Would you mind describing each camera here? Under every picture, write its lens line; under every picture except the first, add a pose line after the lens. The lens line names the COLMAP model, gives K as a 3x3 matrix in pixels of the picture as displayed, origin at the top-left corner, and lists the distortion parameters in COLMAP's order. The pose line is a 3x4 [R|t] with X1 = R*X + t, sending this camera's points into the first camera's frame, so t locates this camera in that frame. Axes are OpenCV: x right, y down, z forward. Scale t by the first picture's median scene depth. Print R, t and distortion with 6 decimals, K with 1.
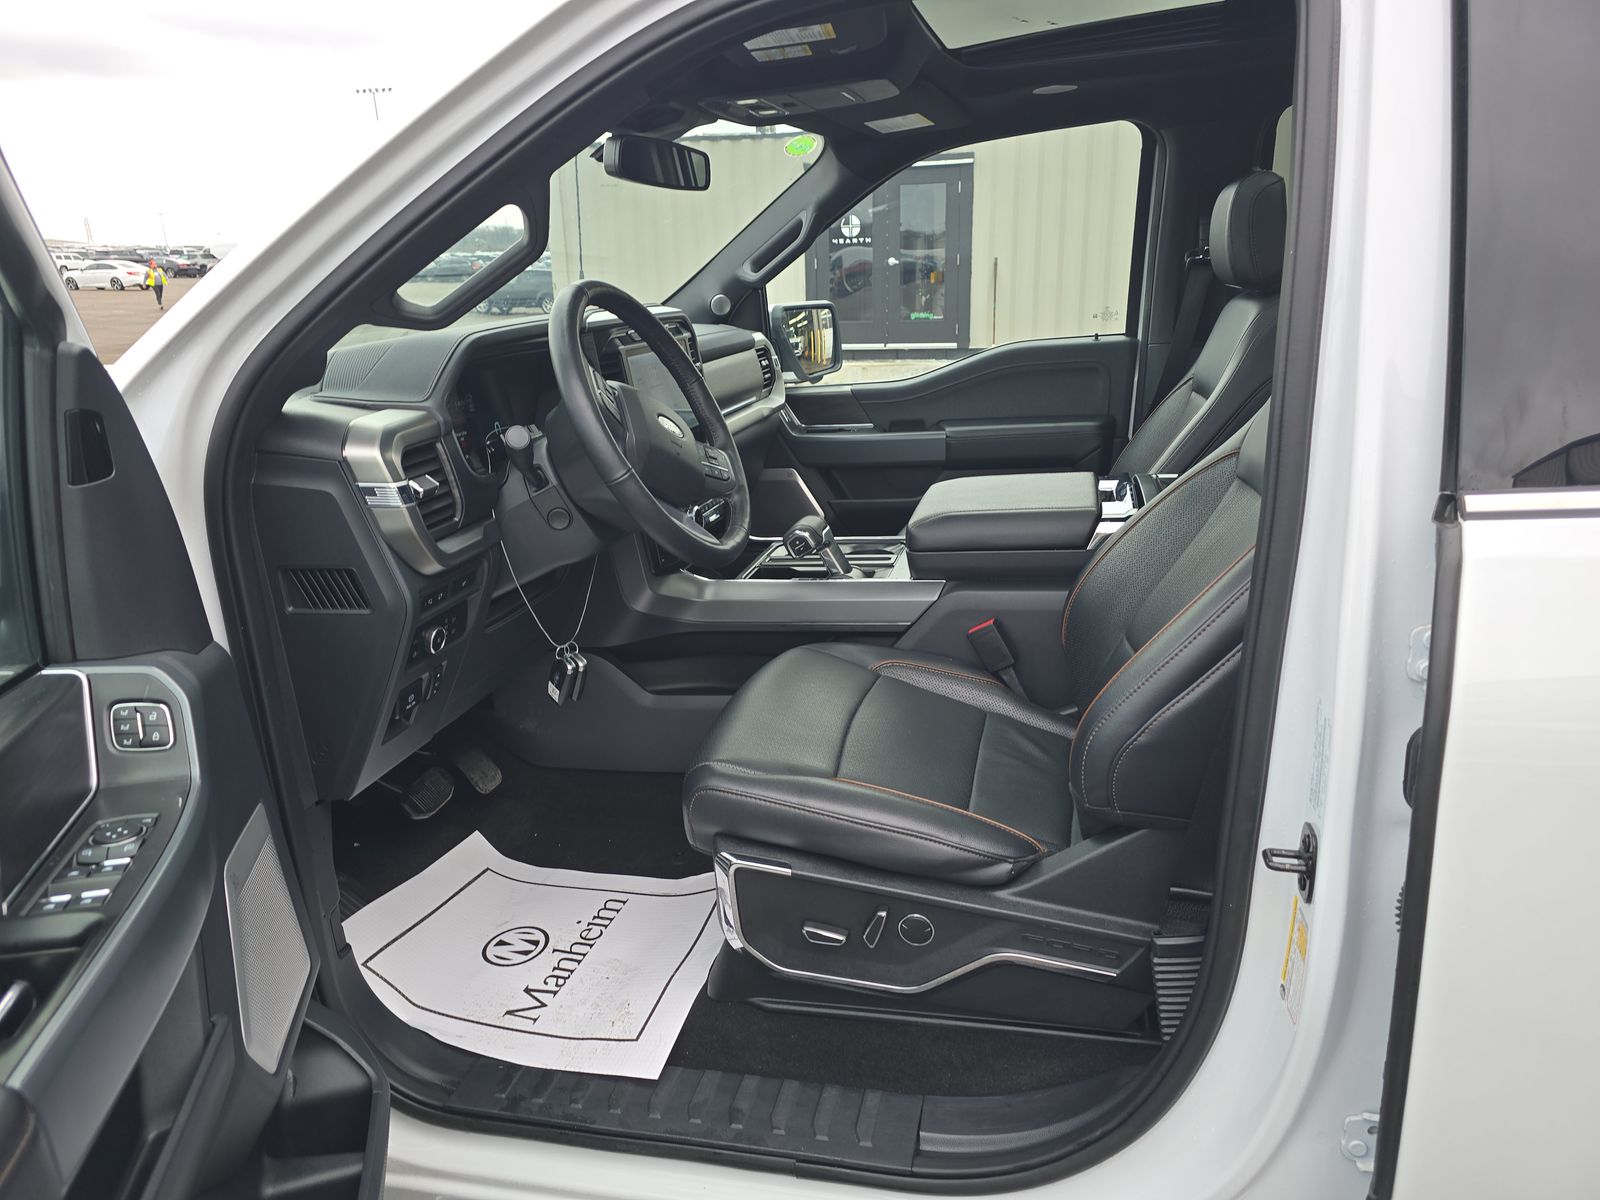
lens RADIAL K [[1080.6, 0, 797.9], [0, 1080.6, 600.4], [0, 0, 1]] dist [-0.004813, -0.003045]
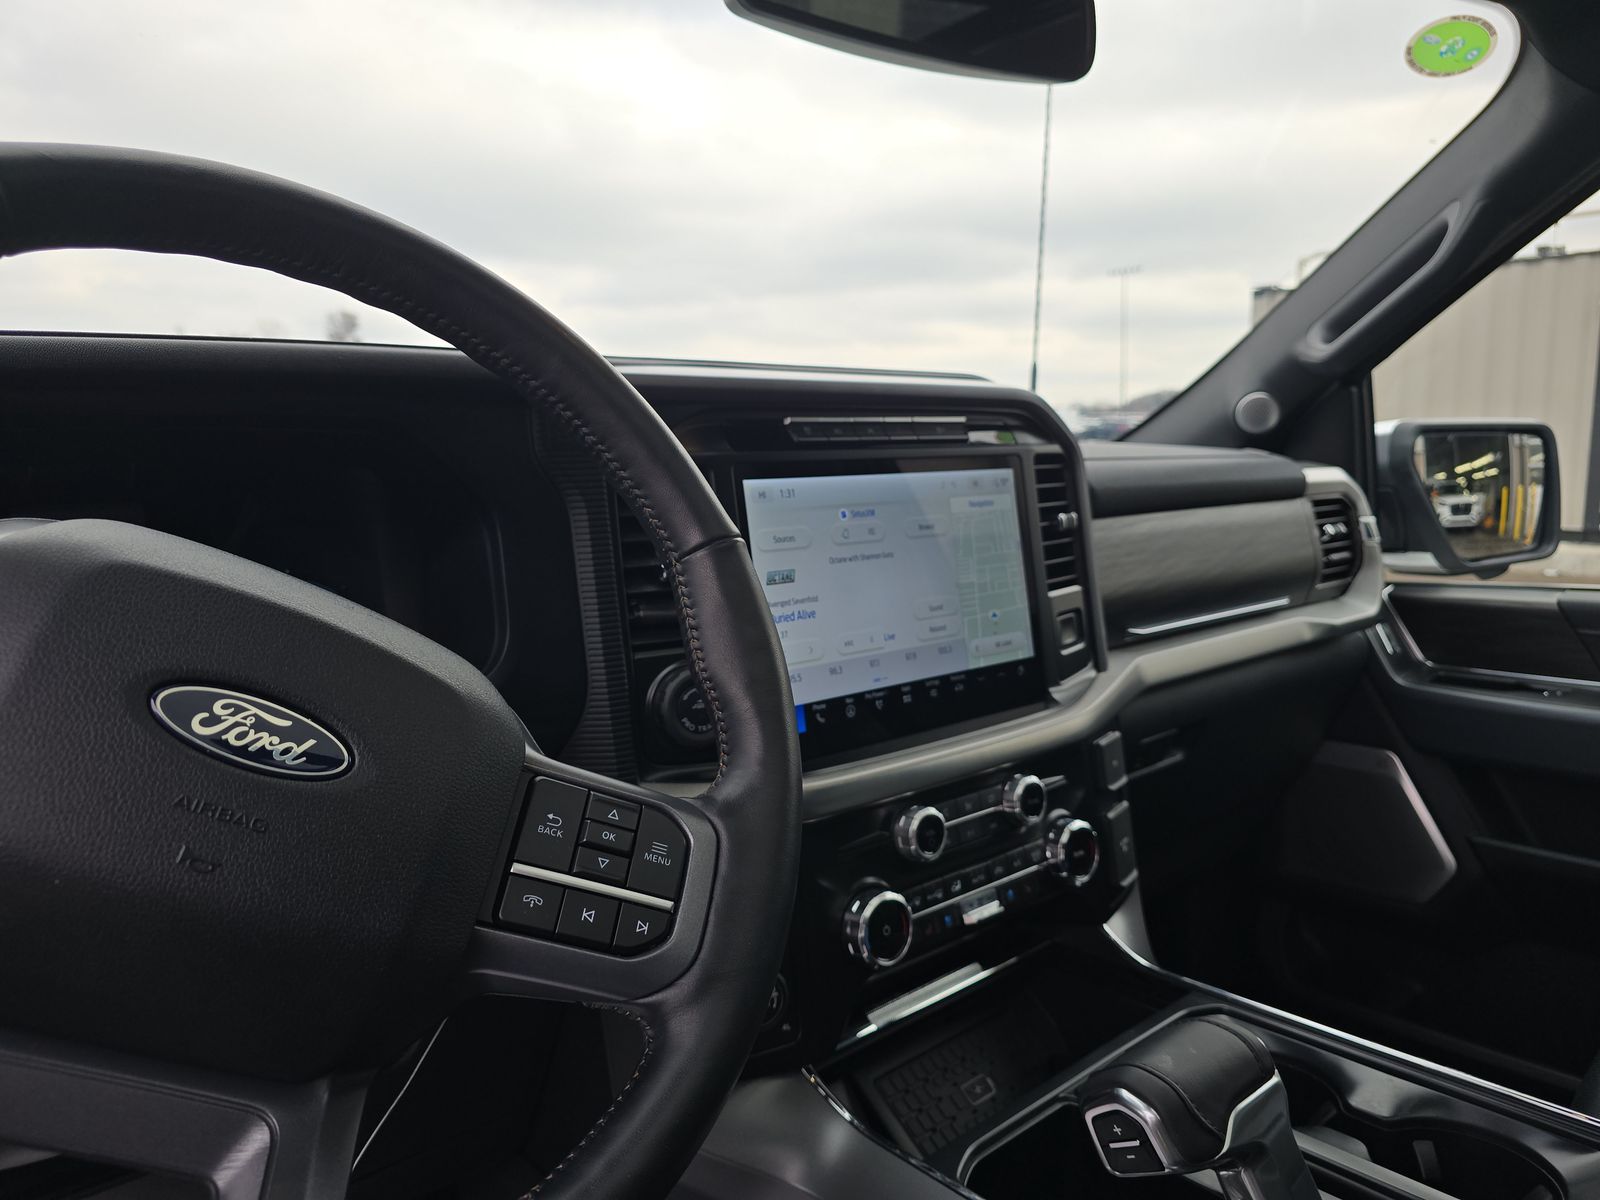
lens RADIAL K [[1080.6, 0, 799.6], [0, 1080.6, 598.3], [0, 0, 1]] dist [-0.004813, -0.003045]
pose [[0.807654, 0.095772, -0.581826, 0.057541], [-0.181905, 0.979064, -0.091349, -0.102274], [0.560897, 0.179615, 0.808167, 0.481750]]
